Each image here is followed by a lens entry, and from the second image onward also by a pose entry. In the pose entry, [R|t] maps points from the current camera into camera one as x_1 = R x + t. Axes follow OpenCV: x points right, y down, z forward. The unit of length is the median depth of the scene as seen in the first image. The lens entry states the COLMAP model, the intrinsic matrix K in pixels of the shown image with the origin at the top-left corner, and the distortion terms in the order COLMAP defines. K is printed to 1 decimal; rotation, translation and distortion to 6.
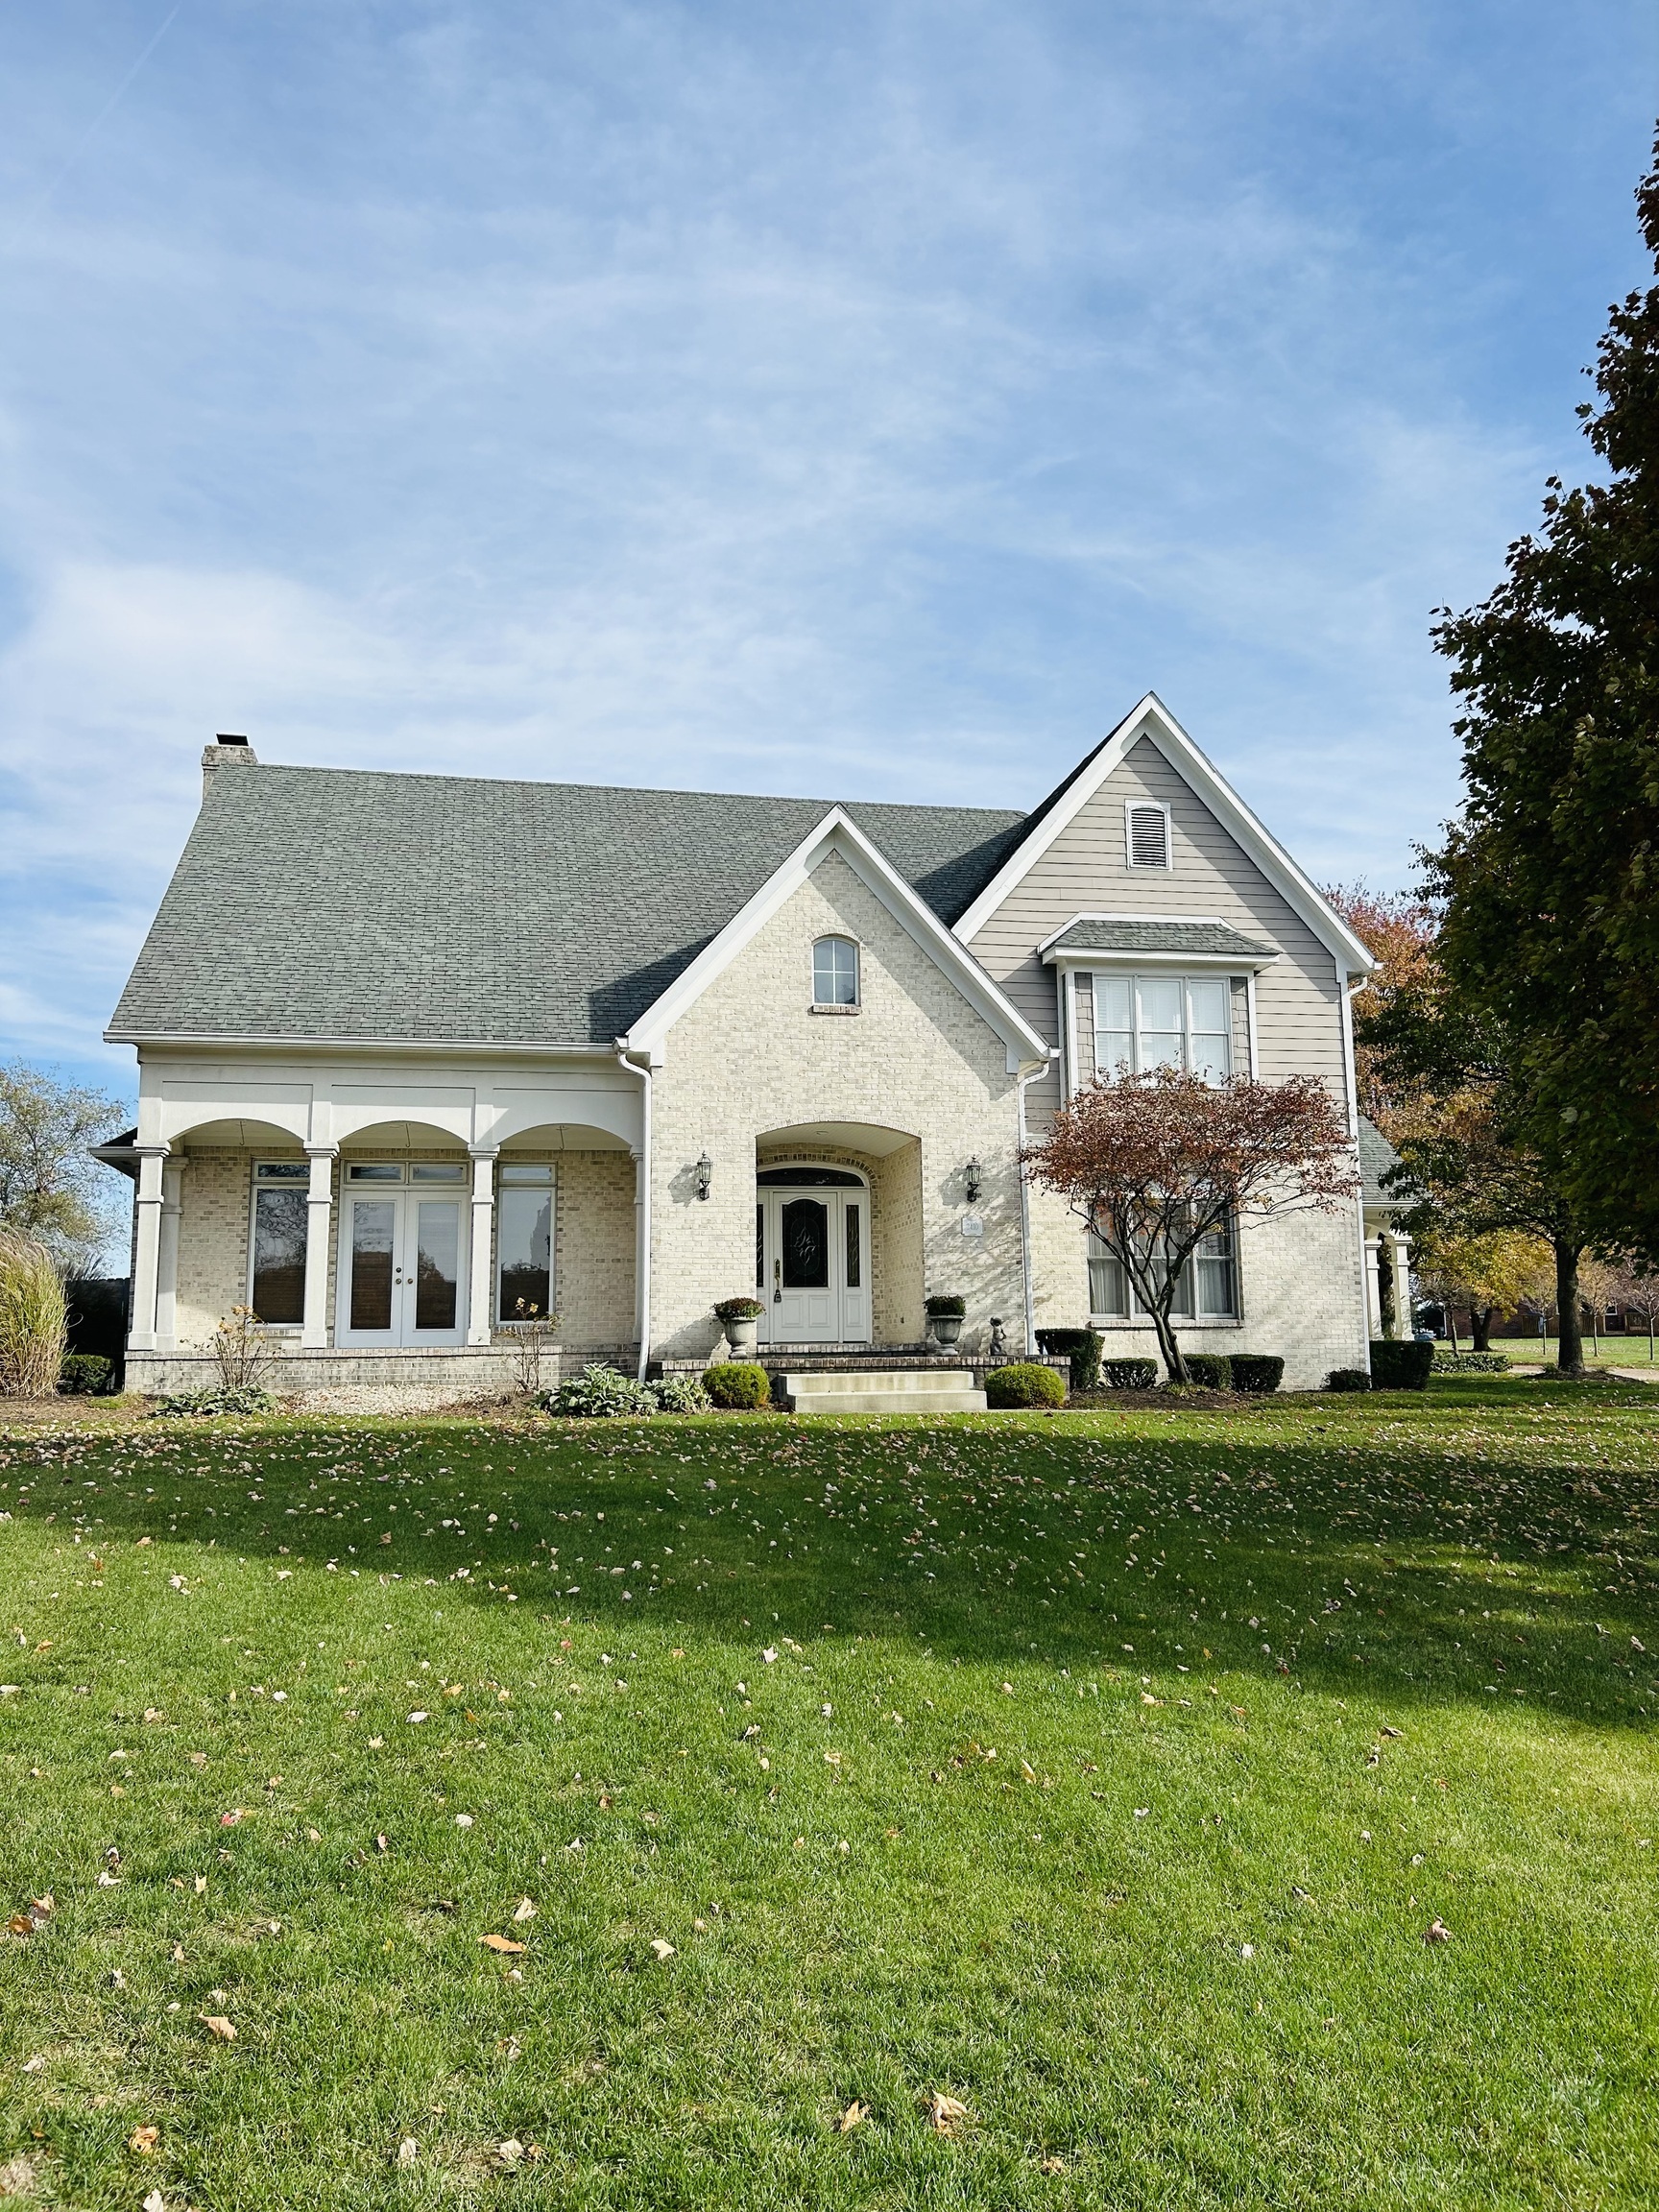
lens RADIAL K [[1654.5, 0, 833.2], [0, 1654.5, 1091.4], [0, 0, 1]] dist [0.054294, -0.030184]
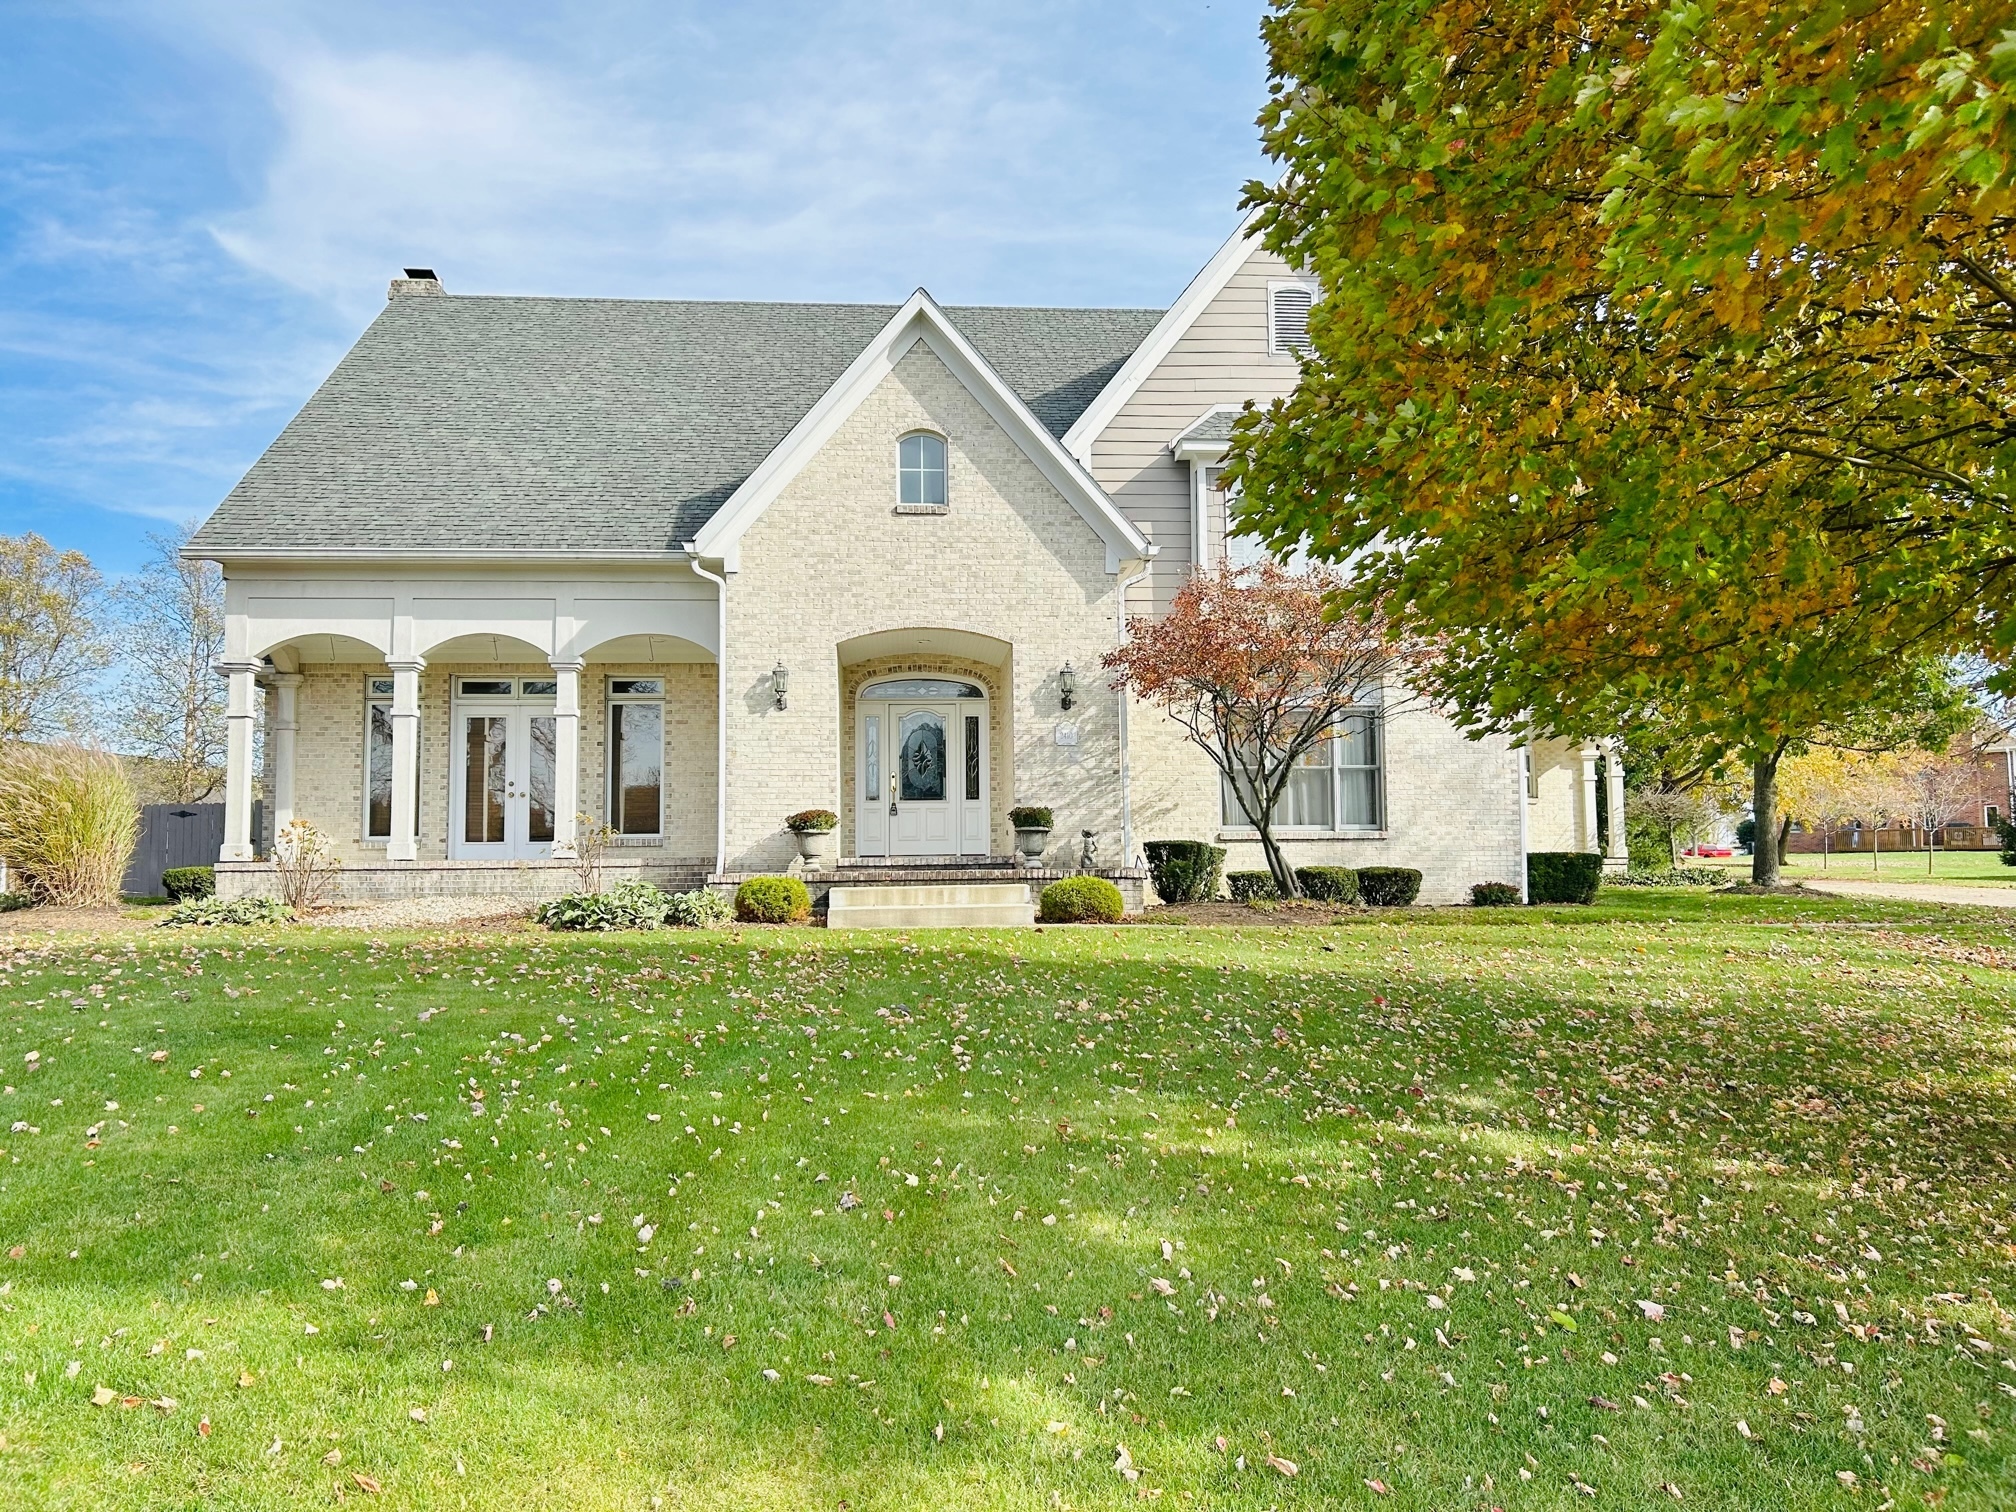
lens RADIAL K [[1507.9, 0, 1001.4], [0, 1507.9, 755.1], [0, 0, 1]] dist [0.054294, -0.030184]
pose [[0.991365, -0.008877, -0.130828, 0.158274], [0.019575, 0.996545, 0.080713, 0.022002], [0.129660, -0.082577, 0.988114, 0.132998]]
